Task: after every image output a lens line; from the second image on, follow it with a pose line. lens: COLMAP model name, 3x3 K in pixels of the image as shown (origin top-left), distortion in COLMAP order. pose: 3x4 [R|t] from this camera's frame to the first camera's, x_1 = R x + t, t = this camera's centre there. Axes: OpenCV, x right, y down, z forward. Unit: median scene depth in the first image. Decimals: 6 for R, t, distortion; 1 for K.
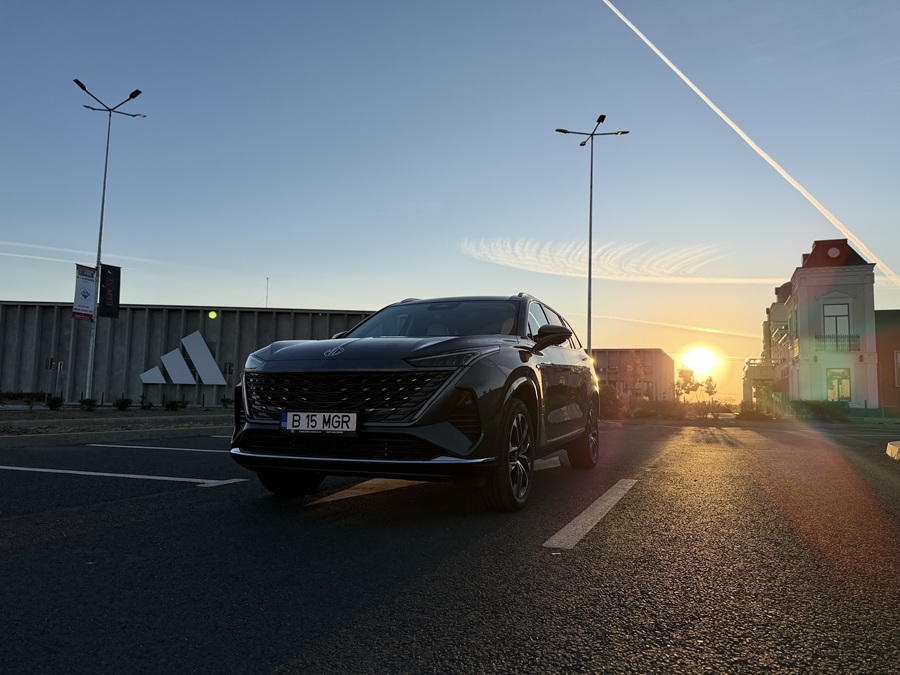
lens RADIAL K [[655.4, 0, 445.6], [0, 655.4, 337.0], [0, 0, 1]] dist [0.044381, -0.056028]
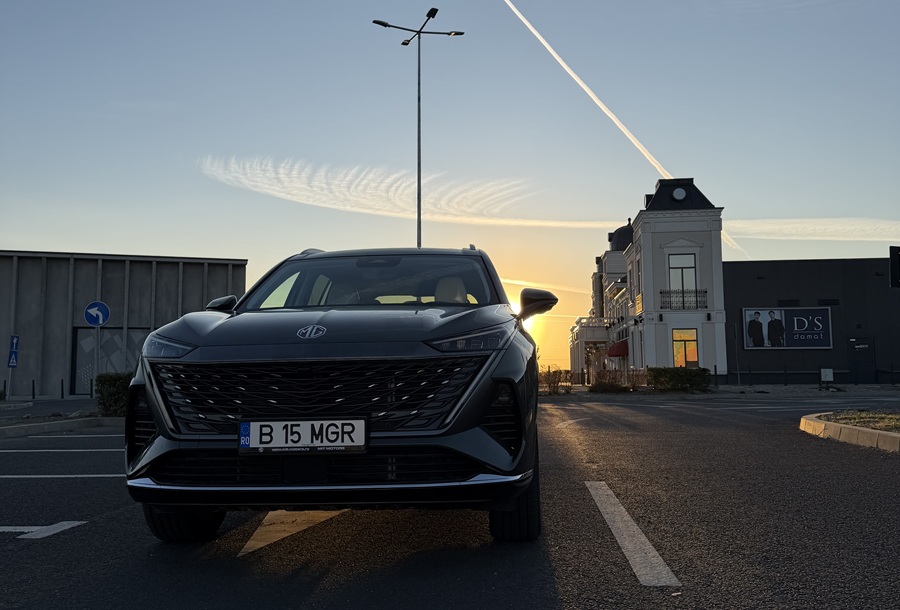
lens RADIAL K [[858.6, 0, 439.8], [0, 858.6, 290.1], [0, 0, 1]] dist [0.122815, 0.000000]
pose [[0.958333, 0.001300, 0.285650, -0.046298], [-0.001397, 0.999999, 0.000138, -0.003349], [-0.285650, -0.000531, 0.958334, 0.012909]]
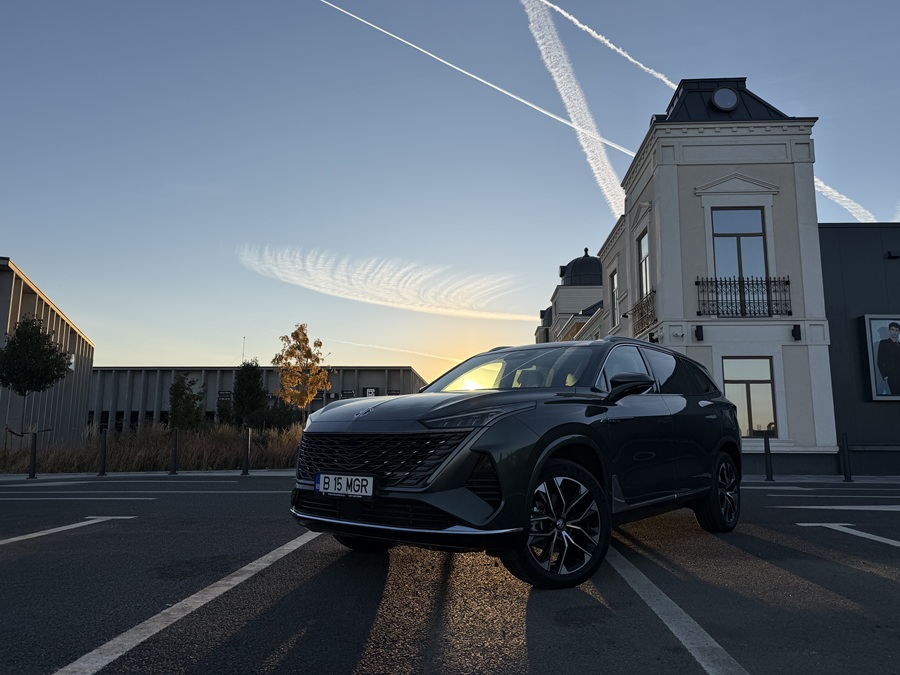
lens RADIAL K [[655.4, 0, 456.5], [0, 655.4, 334.9], [0, 0, 1]] dist [0.044381, -0.056028]
pose [[0.935042, 0.045110, 0.351655, 0.379324], [-0.021989, 0.997342, -0.069469, 0.091045], [-0.353854, 0.057224, 0.933549, 0.926839]]
